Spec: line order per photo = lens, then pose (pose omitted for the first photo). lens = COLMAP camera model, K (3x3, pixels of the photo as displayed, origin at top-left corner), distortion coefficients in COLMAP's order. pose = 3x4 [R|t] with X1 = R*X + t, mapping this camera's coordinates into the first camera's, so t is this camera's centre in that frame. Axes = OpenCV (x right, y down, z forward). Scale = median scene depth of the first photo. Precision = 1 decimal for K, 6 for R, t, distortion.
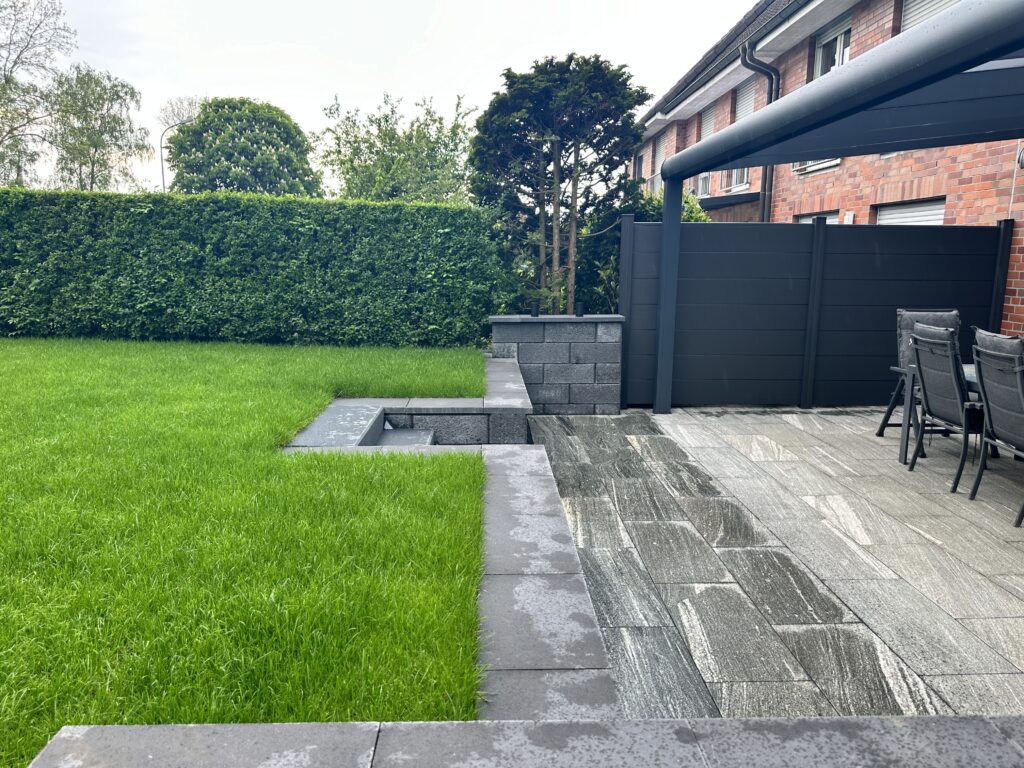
lens RADIAL K [[693.1, 0, 517.5], [0, 693.1, 401.1], [0, 0, 1]] dist [0.029416, -0.023800]
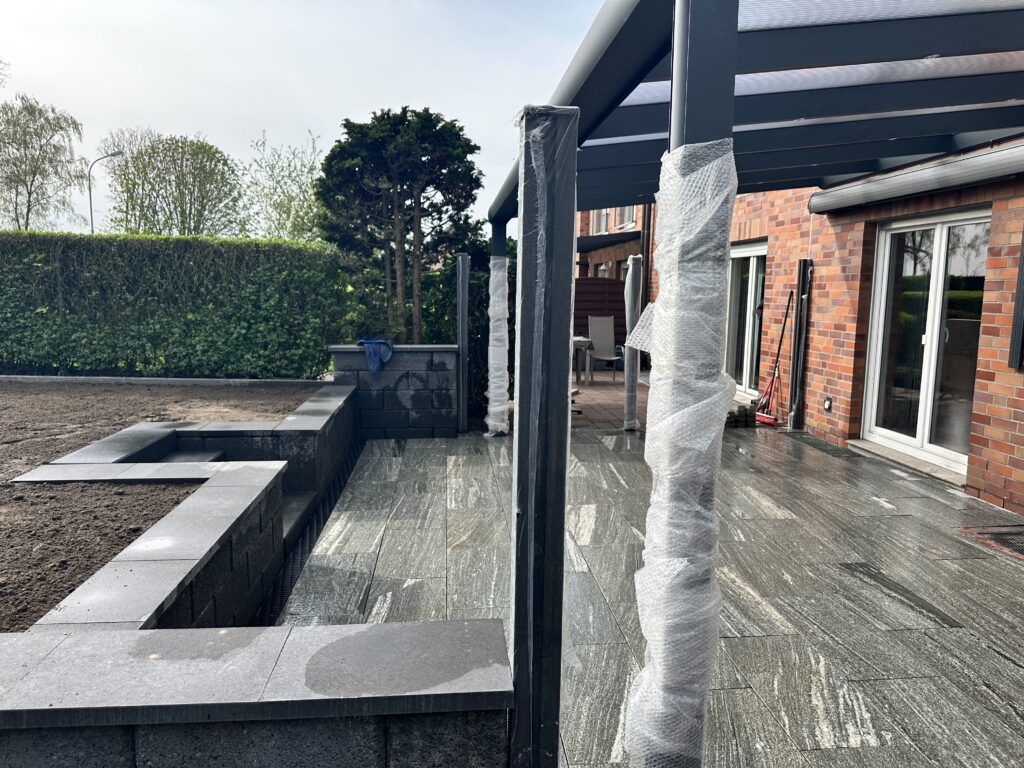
lens RADIAL K [[708.8, 0, 515.6], [0, 708.8, 380.0], [0, 0, 1]] dist [0.140556, -0.243957]
pose [[0.998968, -0.001768, 0.045380, 0.178162], [0.005255, 0.997031, -0.076823, 0.014605], [-0.045109, 0.076983, 0.996011, -0.089574]]
